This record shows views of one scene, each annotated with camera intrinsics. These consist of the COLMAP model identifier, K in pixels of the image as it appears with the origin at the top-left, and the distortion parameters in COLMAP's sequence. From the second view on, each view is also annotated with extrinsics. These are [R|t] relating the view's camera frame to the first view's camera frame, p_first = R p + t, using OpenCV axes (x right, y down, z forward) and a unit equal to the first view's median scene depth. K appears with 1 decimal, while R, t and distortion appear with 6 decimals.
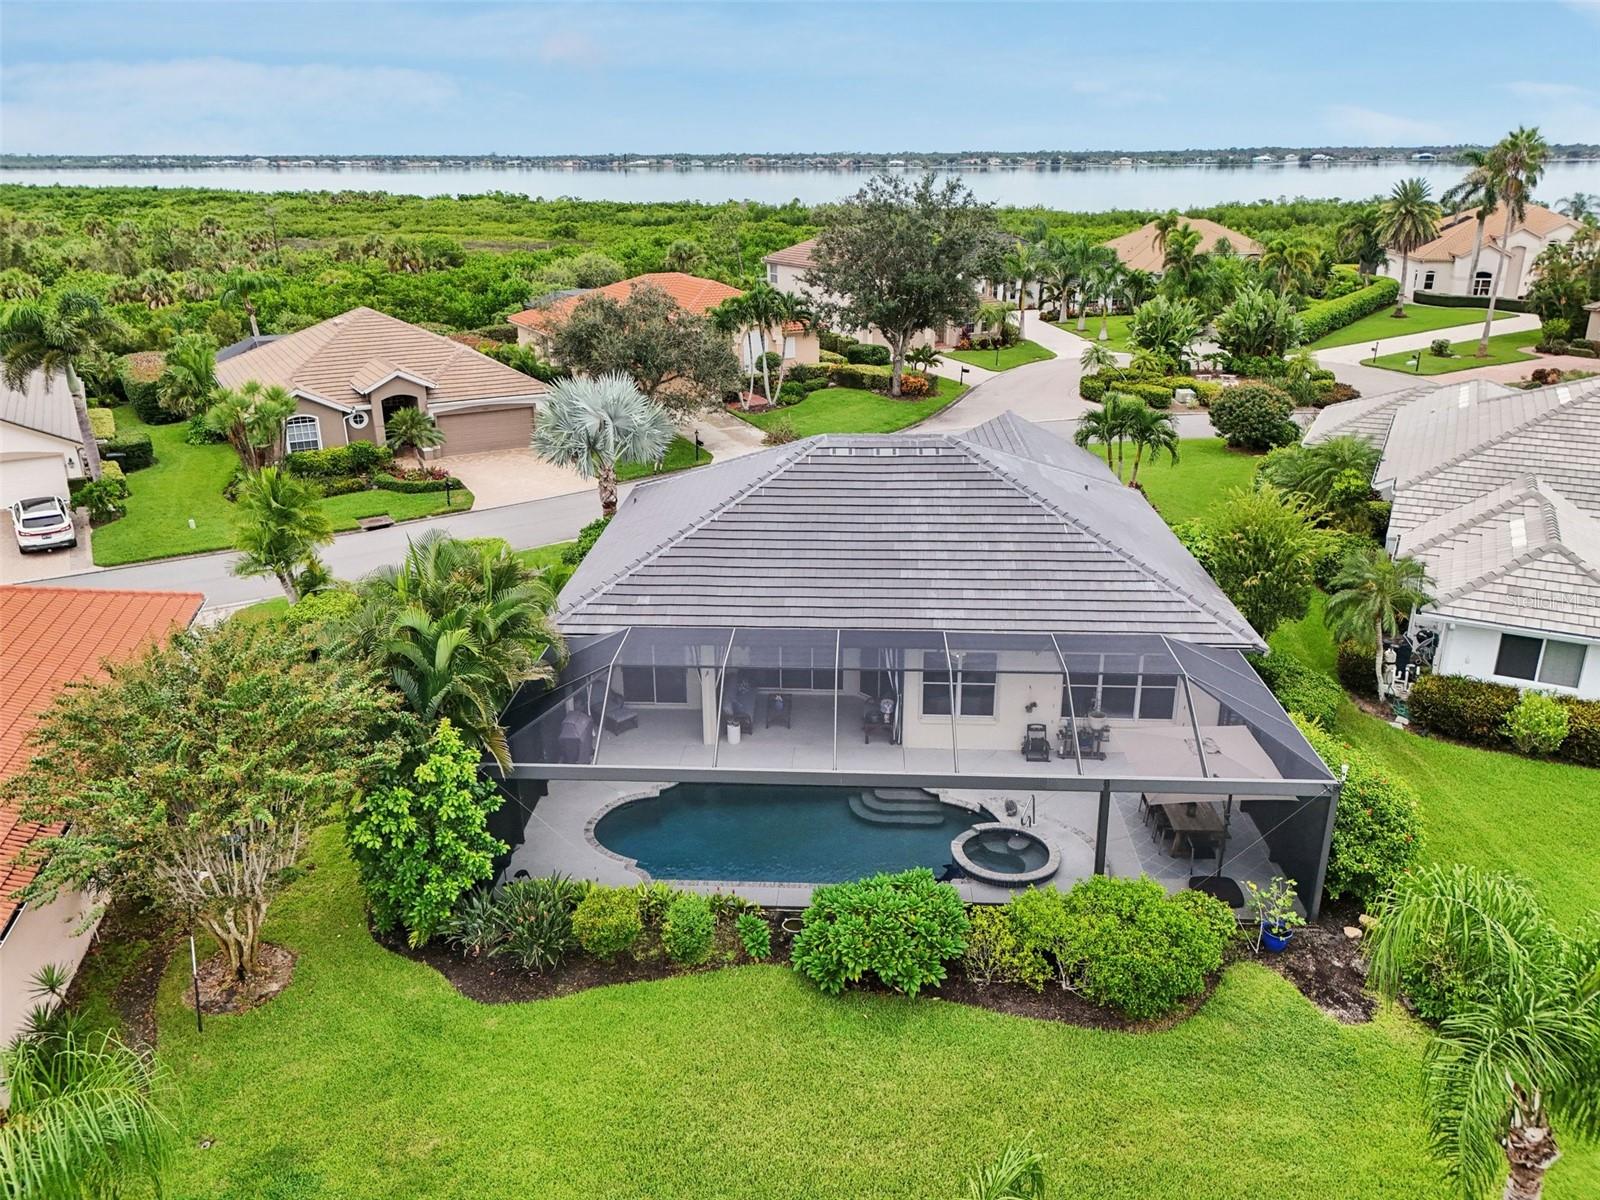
lens RADIAL K [[1196.2, 0, 814.0], [0, 1196.2, 605.0], [0, 0, 1]] dist [0.068295, -0.070798]
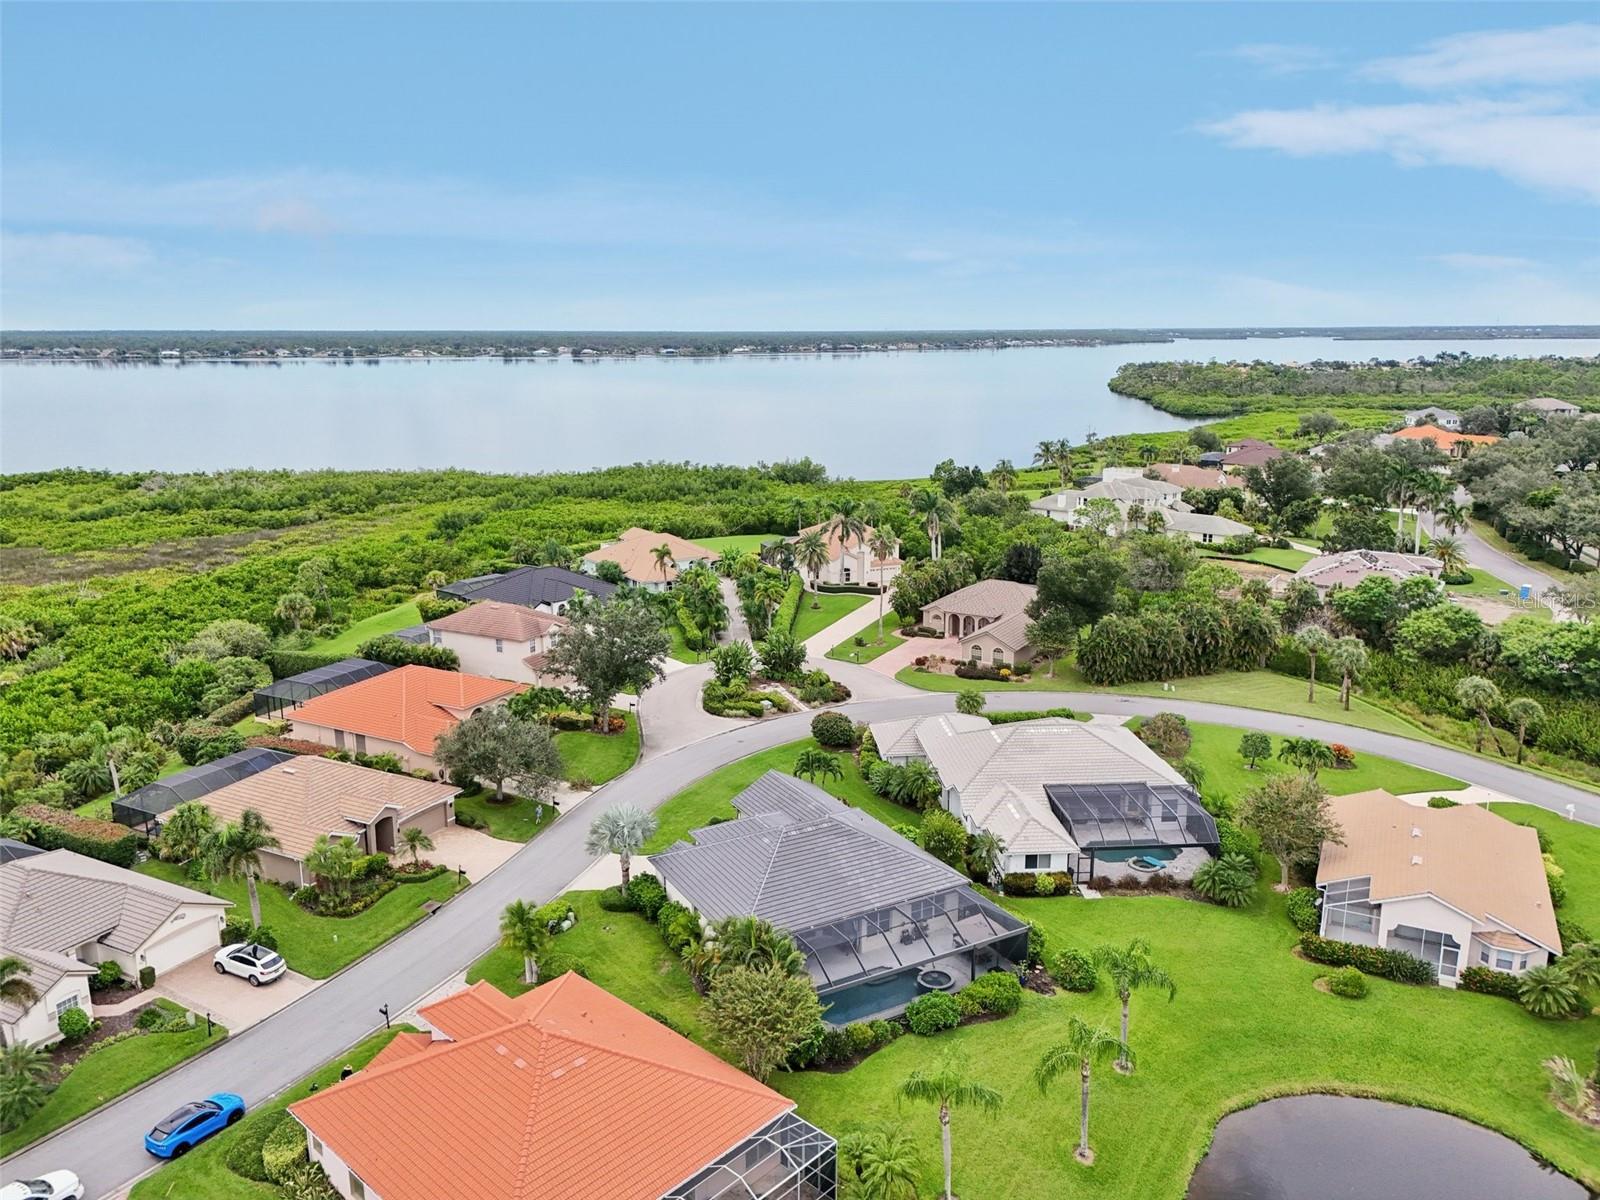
lens RADIAL K [[1196.2, 0, 795.5], [0, 1196.2, 594.1], [0, 0, 1]] dist [0.068295, -0.070798]
pose [[0.846354, -0.116647, 0.519691, -0.515748], [0.184280, 0.979593, -0.080240, -0.180040], [-0.499725, 0.163681, 0.850578, -0.493345]]
